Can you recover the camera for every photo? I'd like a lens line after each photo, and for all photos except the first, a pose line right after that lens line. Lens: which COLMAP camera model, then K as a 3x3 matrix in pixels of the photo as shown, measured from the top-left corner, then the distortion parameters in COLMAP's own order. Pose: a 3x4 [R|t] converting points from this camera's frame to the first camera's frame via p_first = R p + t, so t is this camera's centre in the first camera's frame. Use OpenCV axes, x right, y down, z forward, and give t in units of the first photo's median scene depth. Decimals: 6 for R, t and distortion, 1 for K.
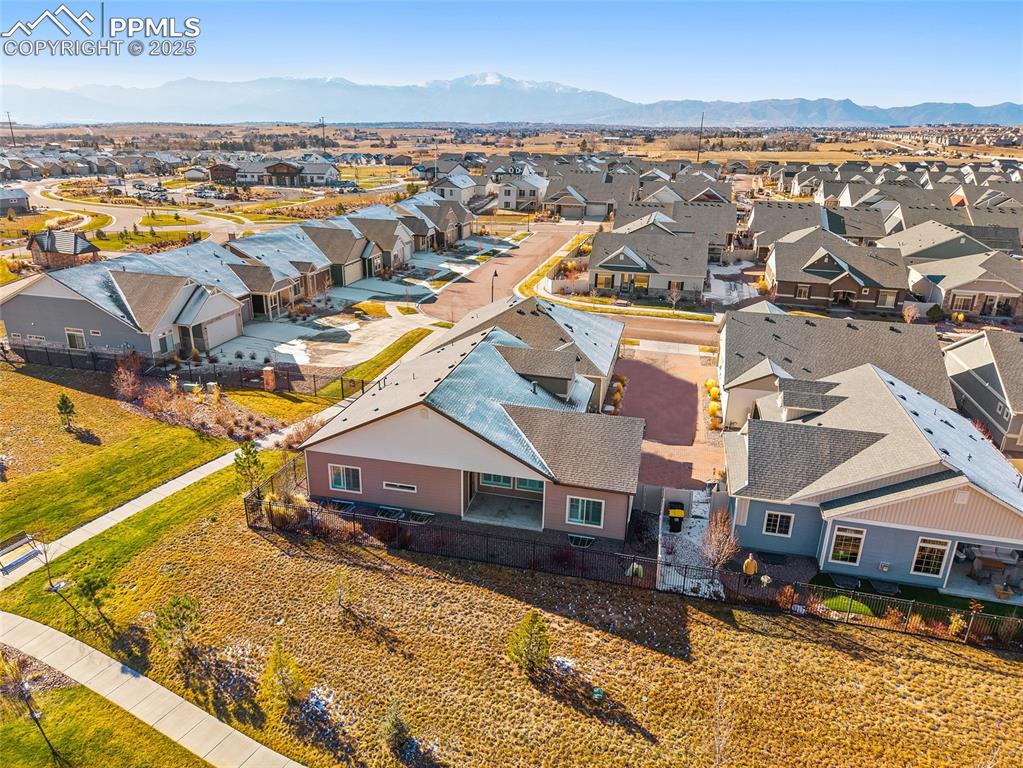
lens RADIAL K [[708.0, 0, 511.5], [0, 708.0, 384.0], [0, 0, 1]] dist [0.000410, 0.001815]
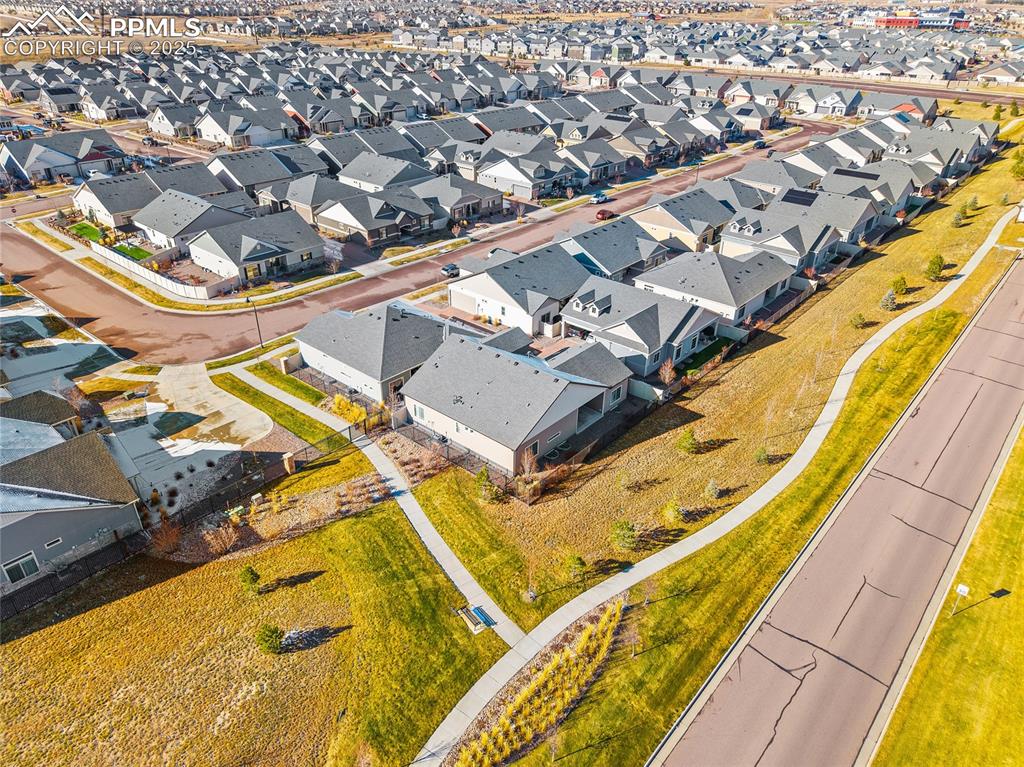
lens RADIAL K [[716.9, 0, 512.0], [0, 716.9, 383.5], [0, 0, 1]] dist [0.051547, -0.079836]
pose [[0.446606, -0.443463, 0.777099, -0.980196], [0.301183, 0.892355, 0.336143, -0.378787], [-0.842515, 0.083925, 0.532095, 0.116190]]
